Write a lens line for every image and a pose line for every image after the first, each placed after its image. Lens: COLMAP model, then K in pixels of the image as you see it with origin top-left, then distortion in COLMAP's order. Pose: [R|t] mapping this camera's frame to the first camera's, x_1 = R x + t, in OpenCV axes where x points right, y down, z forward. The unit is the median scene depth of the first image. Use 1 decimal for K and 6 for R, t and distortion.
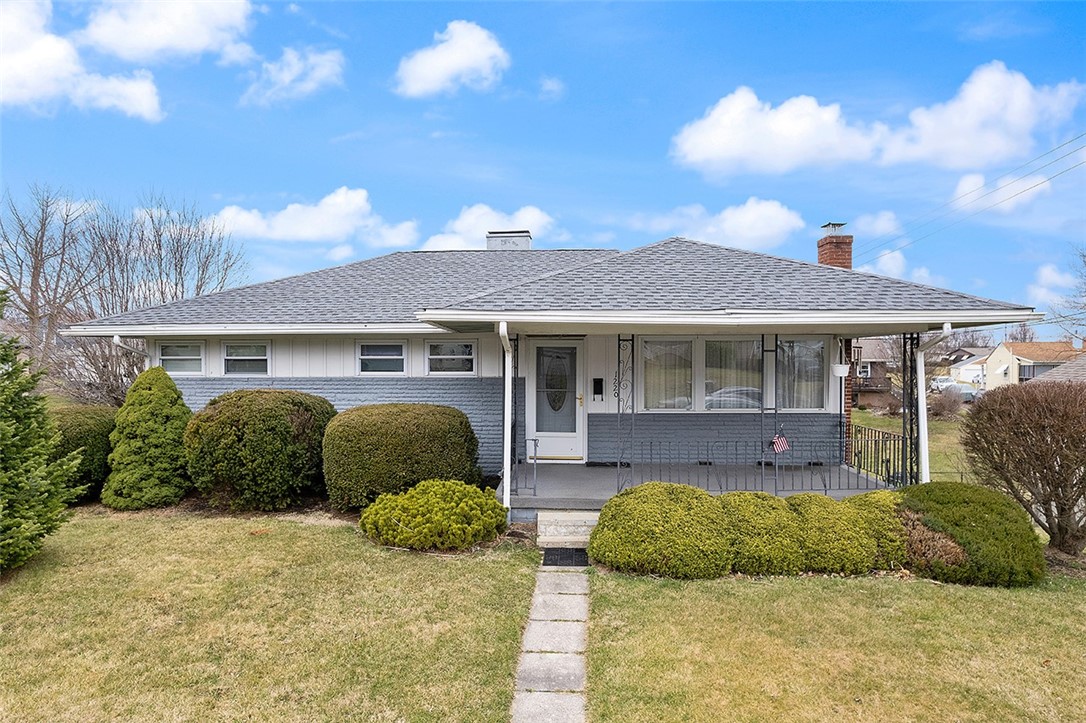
lens RADIAL K [[684.1, 0, 541.6], [0, 684.1, 359.3], [0, 0, 1]] dist [-0.040512, 0.015330]
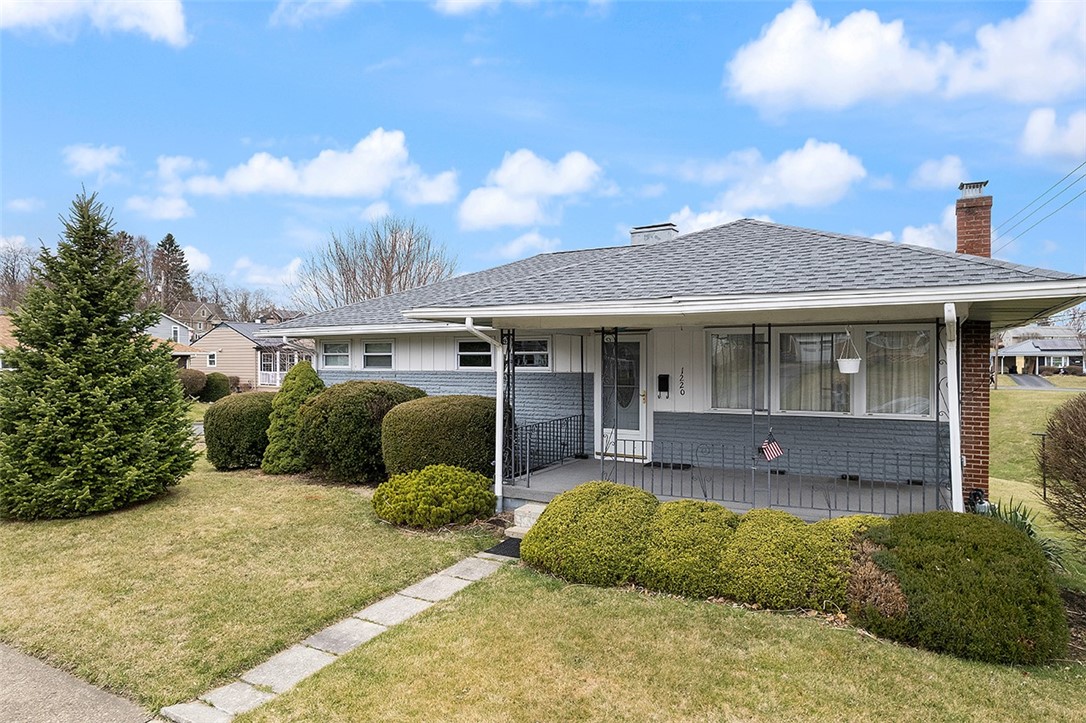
lens RADIAL K [[684.1, 0, 545.8], [0, 684.1, 359.1], [0, 0, 1]] dist [-0.040512, 0.015330]
pose [[0.892589, 0.000722, -0.450871, 0.467209], [-0.000651, 1.000000, 0.000313, 0.007858], [0.450871, 0.000014, 0.892589, 0.100451]]
